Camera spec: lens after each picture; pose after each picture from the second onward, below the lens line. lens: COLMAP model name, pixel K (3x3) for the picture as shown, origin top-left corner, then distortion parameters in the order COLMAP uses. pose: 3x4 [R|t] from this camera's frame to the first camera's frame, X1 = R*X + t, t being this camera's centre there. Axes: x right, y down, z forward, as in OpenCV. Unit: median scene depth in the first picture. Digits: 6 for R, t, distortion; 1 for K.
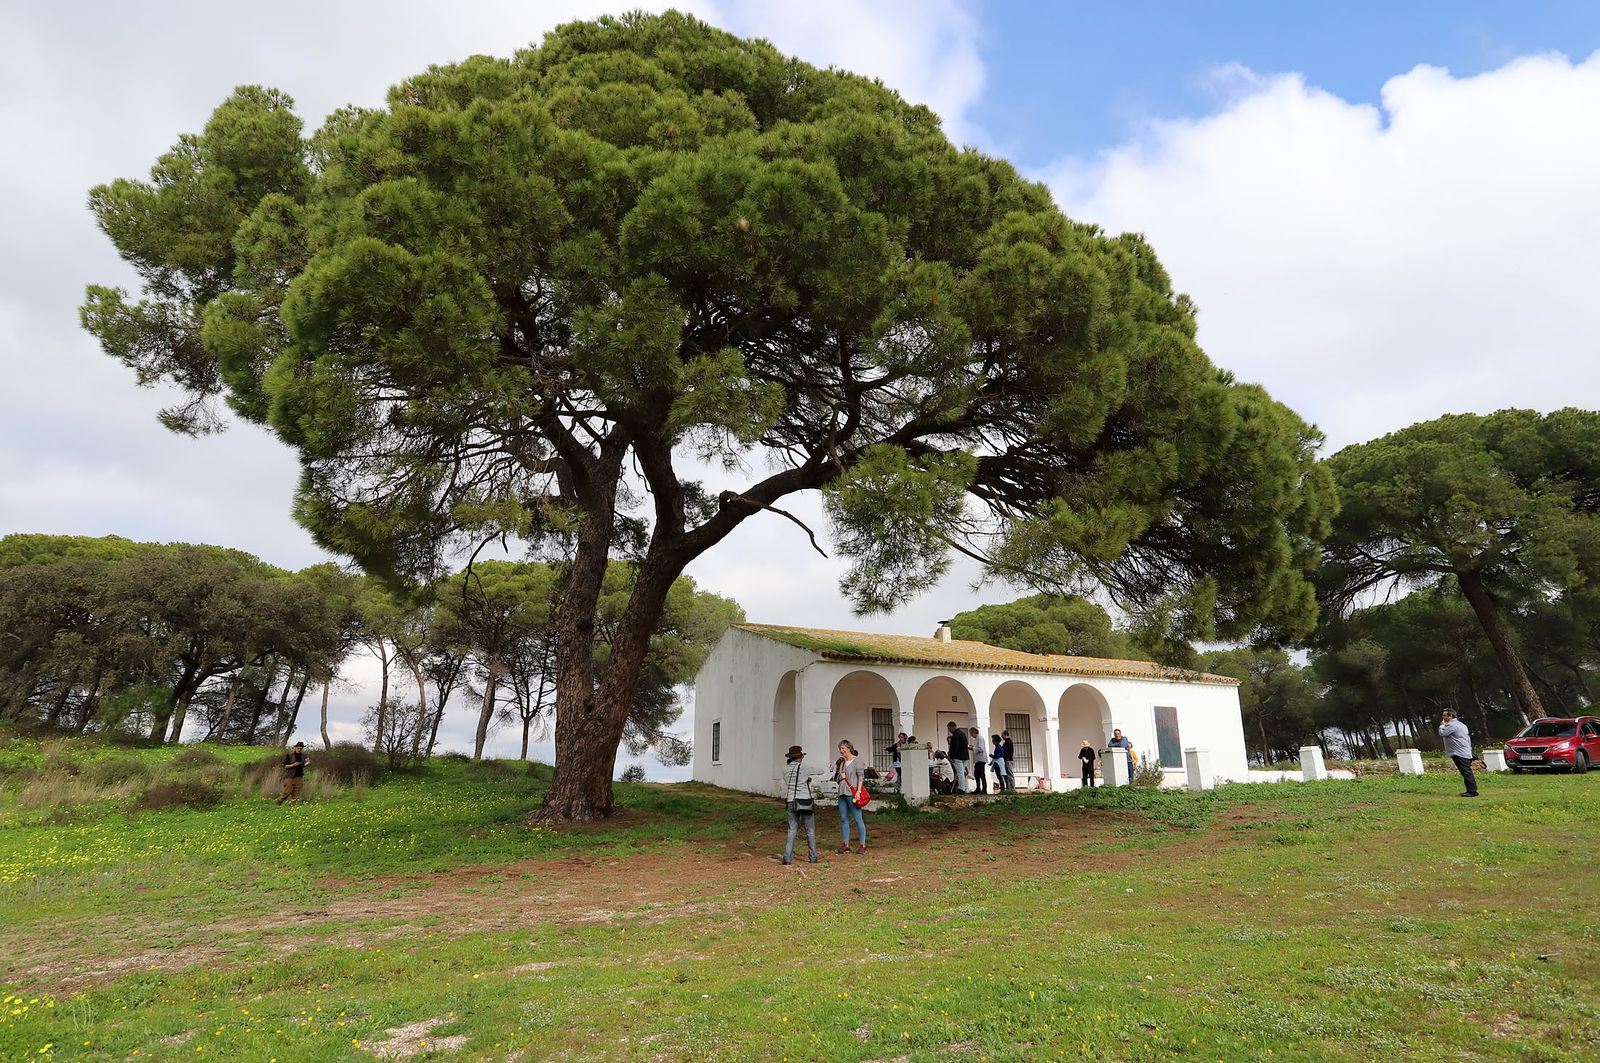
lens RADIAL K [[824.9, 0, 799.8], [0, 824.9, 530.5], [0, 0, 1]] dist [-0.077938, 0.031599]
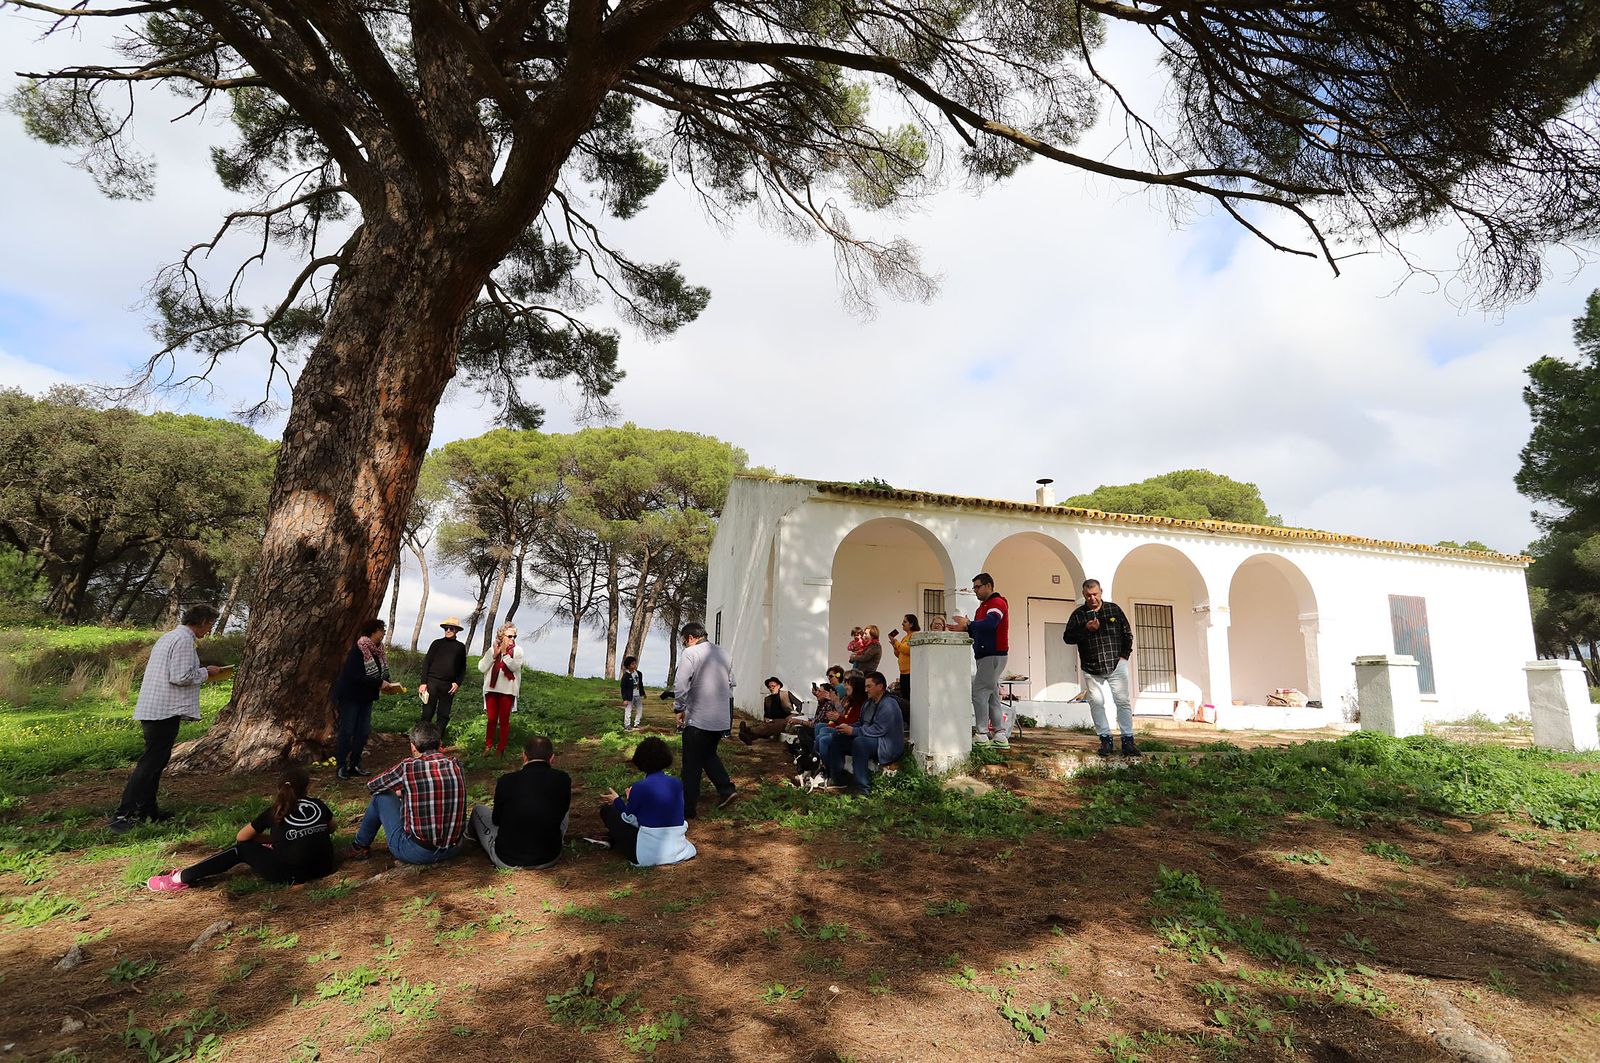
lens RADIAL K [[771.6, 0, 797.7], [0, 771.6, 534.5], [0, 0, 1]] dist [-0.076503, 0.032073]
pose [[0.987674, -0.000233, -0.156522, 0.089385], [0.016402, 0.994647, 0.102018, 0.115307], [0.155660, -0.103327, 0.982392, 0.411561]]
